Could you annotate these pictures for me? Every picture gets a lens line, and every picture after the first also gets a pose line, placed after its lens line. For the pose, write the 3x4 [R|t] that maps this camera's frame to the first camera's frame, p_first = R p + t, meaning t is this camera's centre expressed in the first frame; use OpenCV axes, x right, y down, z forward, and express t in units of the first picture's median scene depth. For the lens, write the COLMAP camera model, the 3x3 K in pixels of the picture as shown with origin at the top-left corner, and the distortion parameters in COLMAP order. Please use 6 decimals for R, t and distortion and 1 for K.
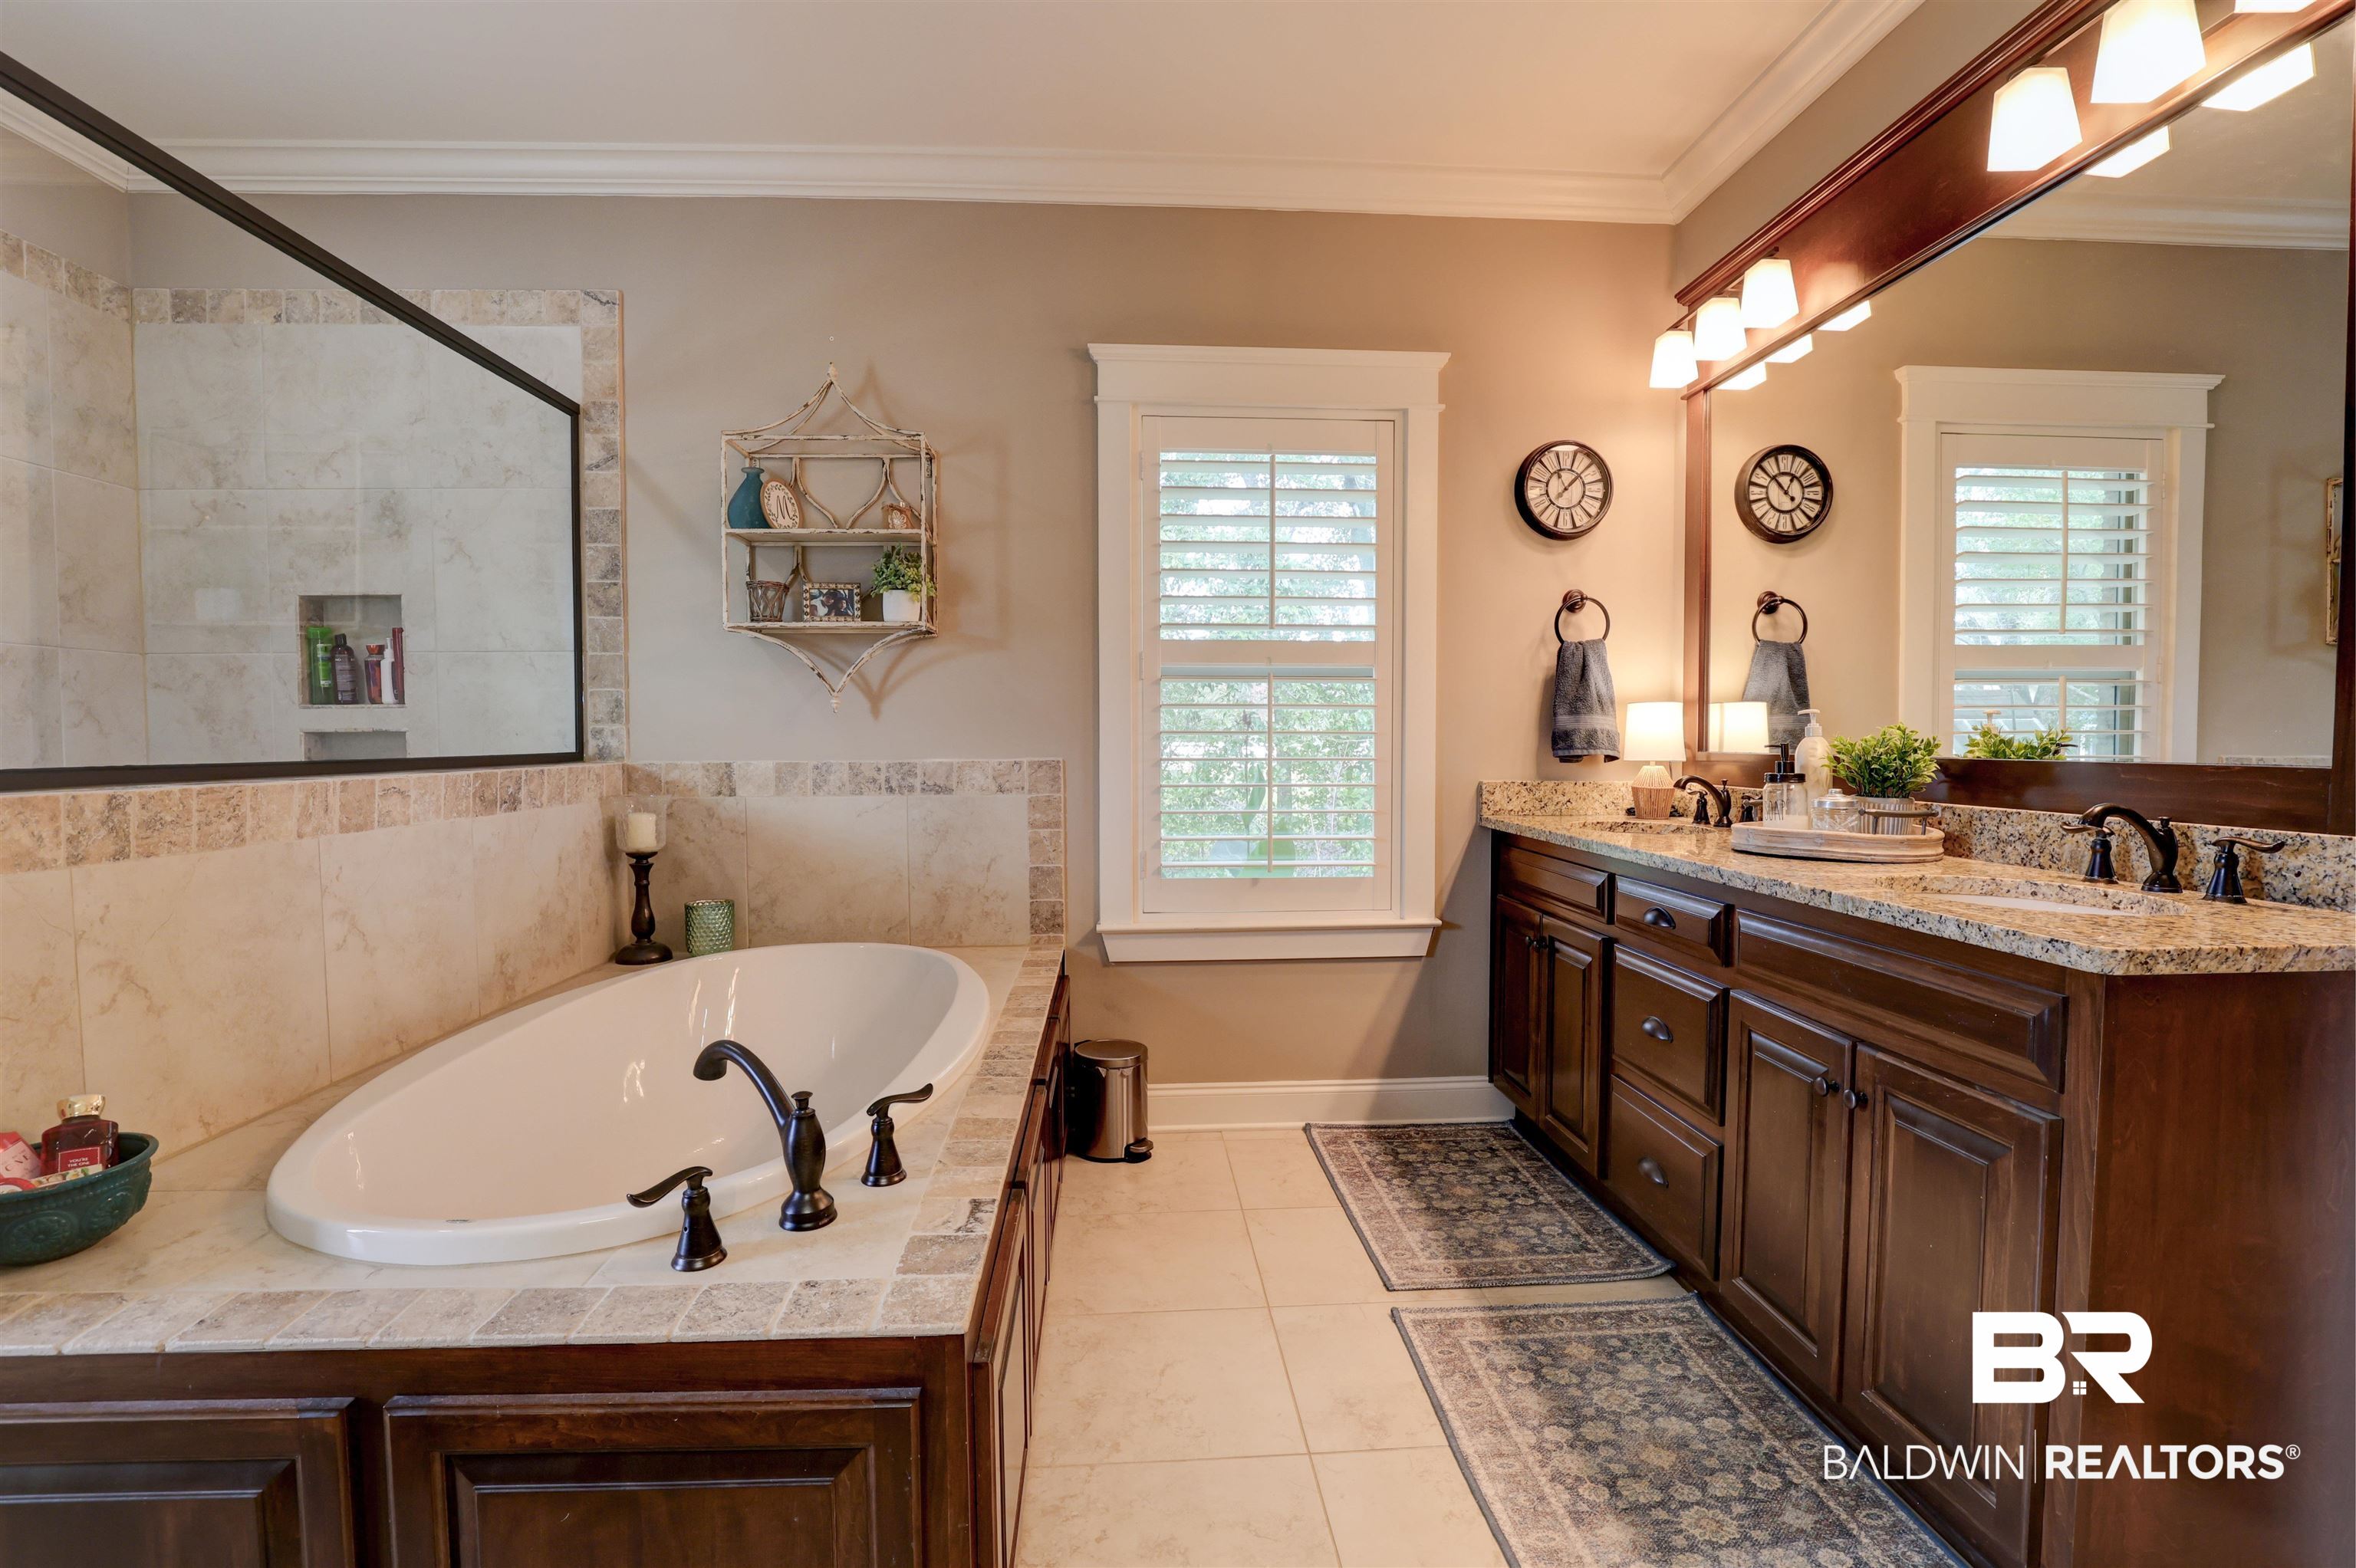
lens RADIAL K [[1091.1, 0, 1187.6], [0, 1091.1, 784.9], [0, 0, 1]] dist [-0.031848, 0.005372]
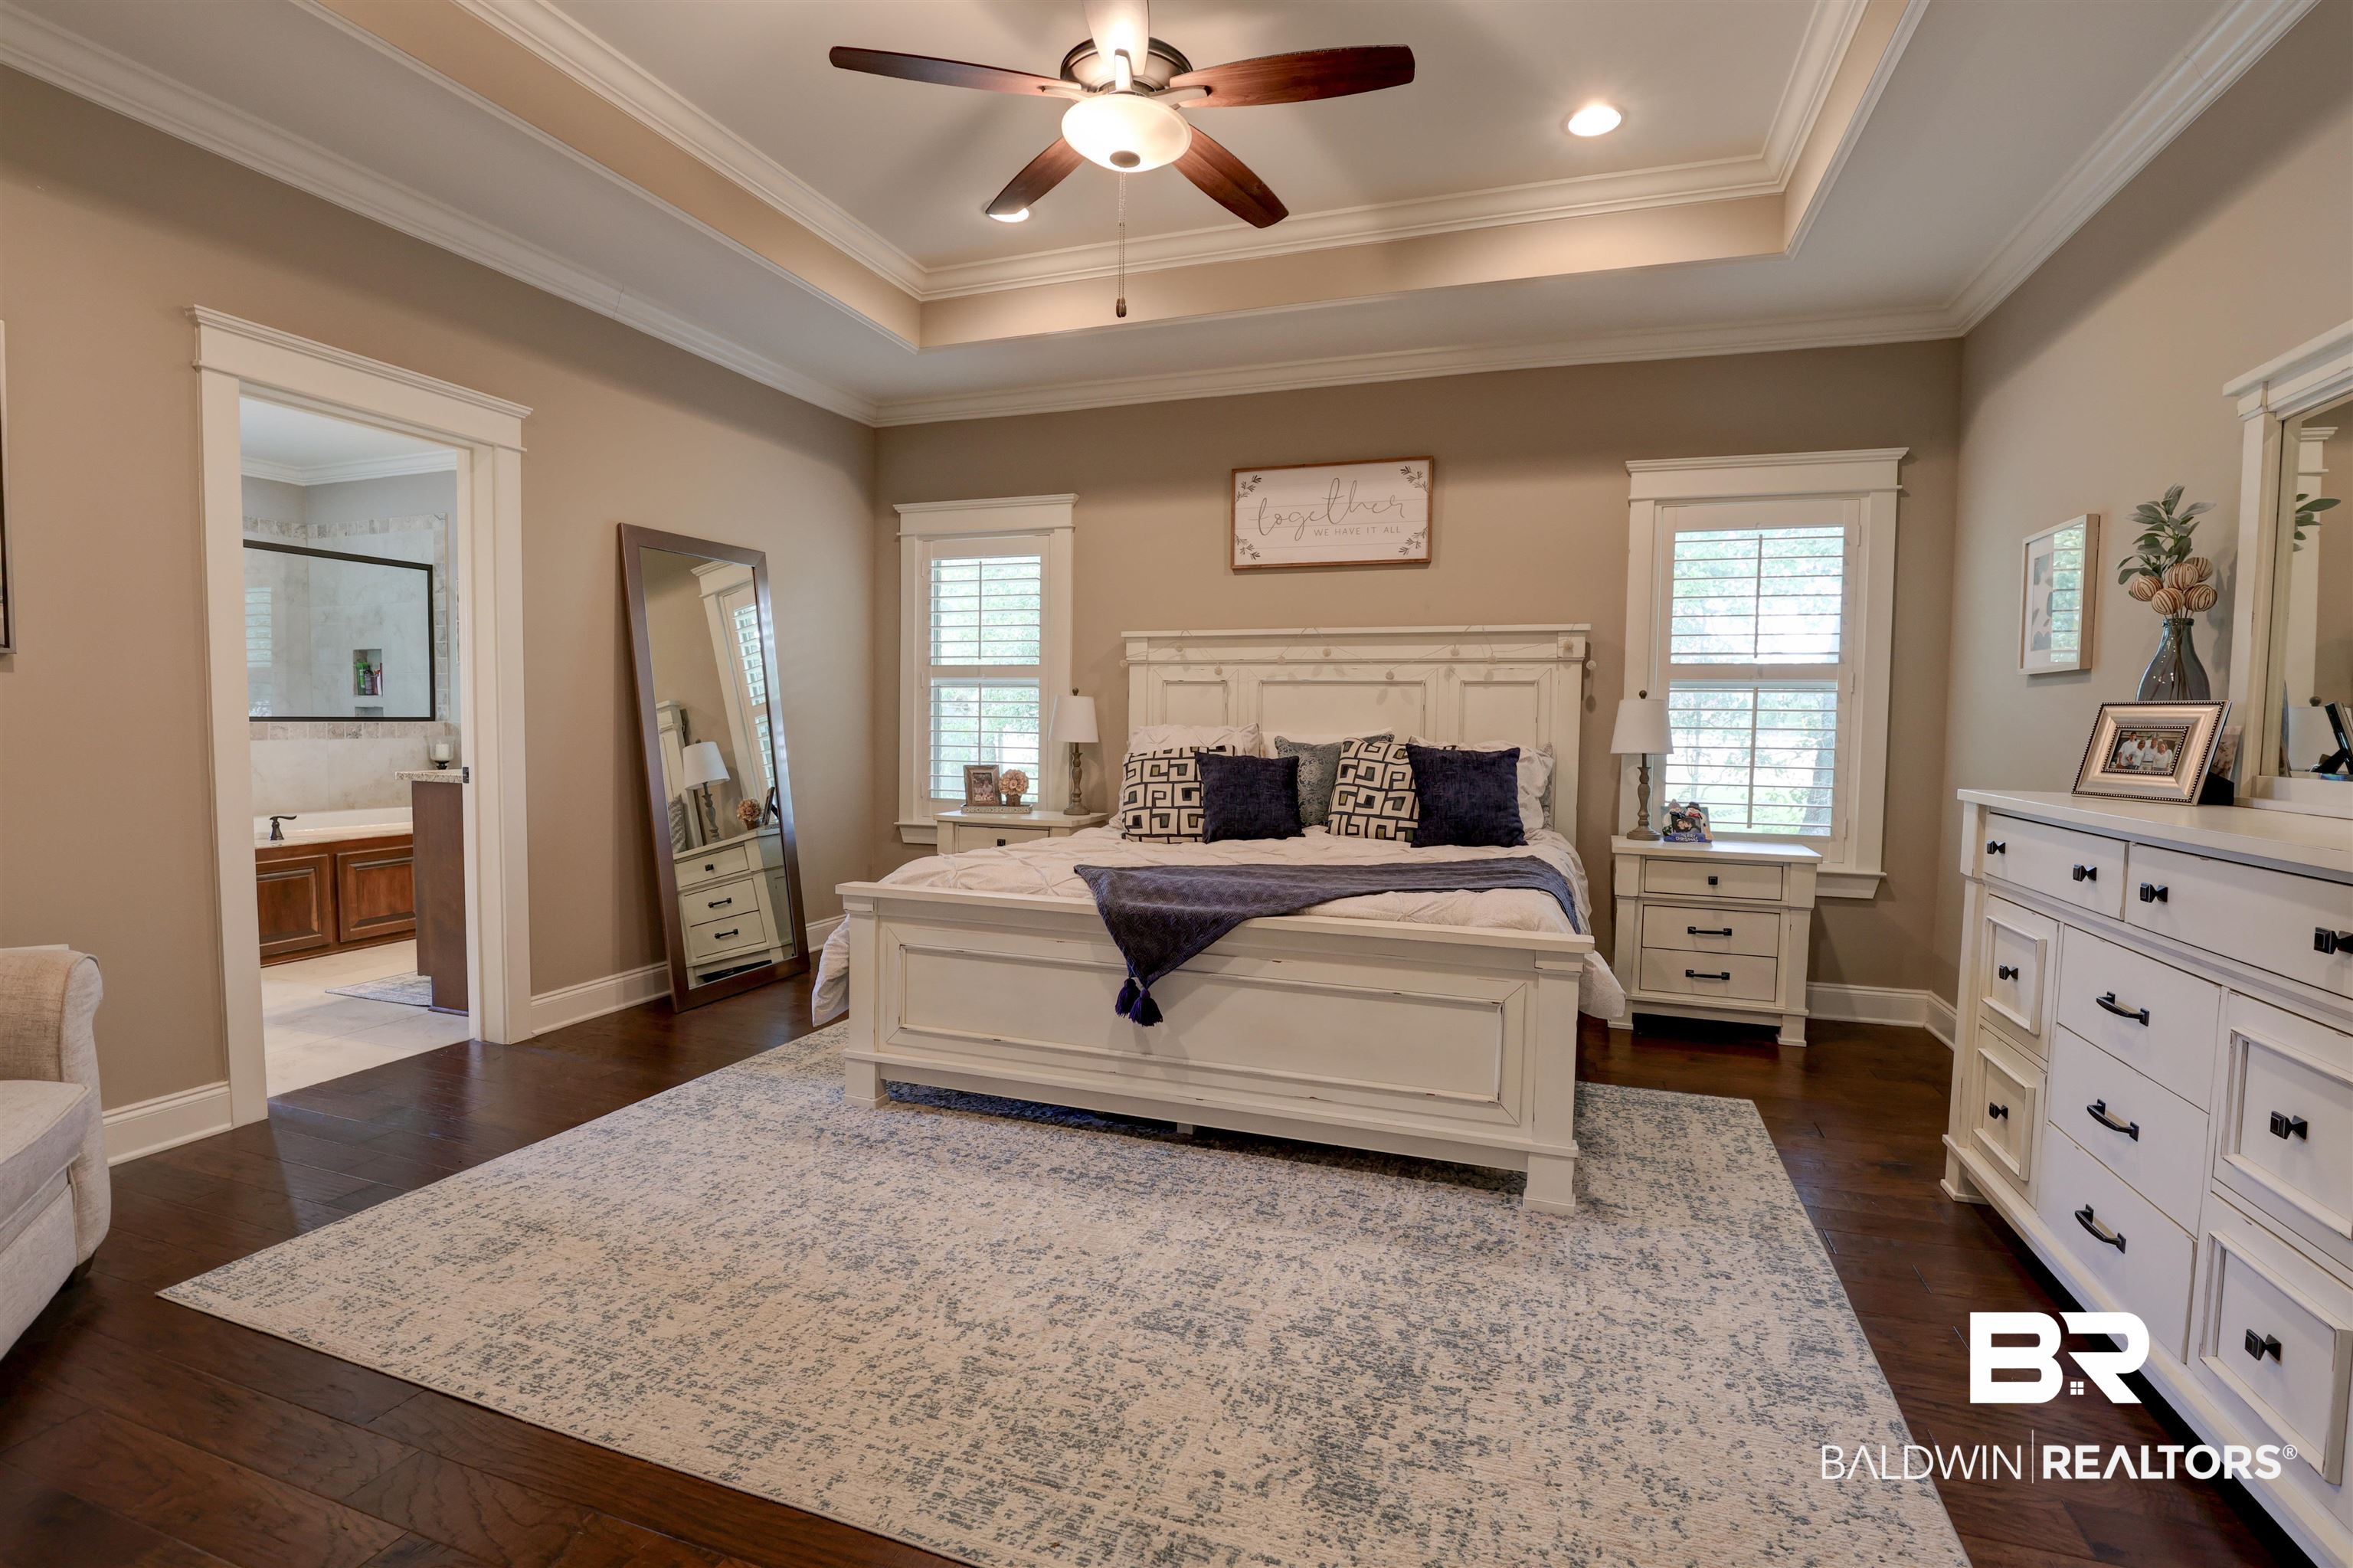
lens RADIAL K [[1089.9, 0, 1173.7], [0, 1089.9, 779.6], [0, 0, 1]] dist [-0.031848, 0.005372]
pose [[0.918133, 0.034636, -0.394756, 1.773649], [-0.030534, 0.999395, 0.016671, 0.016720], [0.395095, -0.003253, 0.918635, -0.468626]]
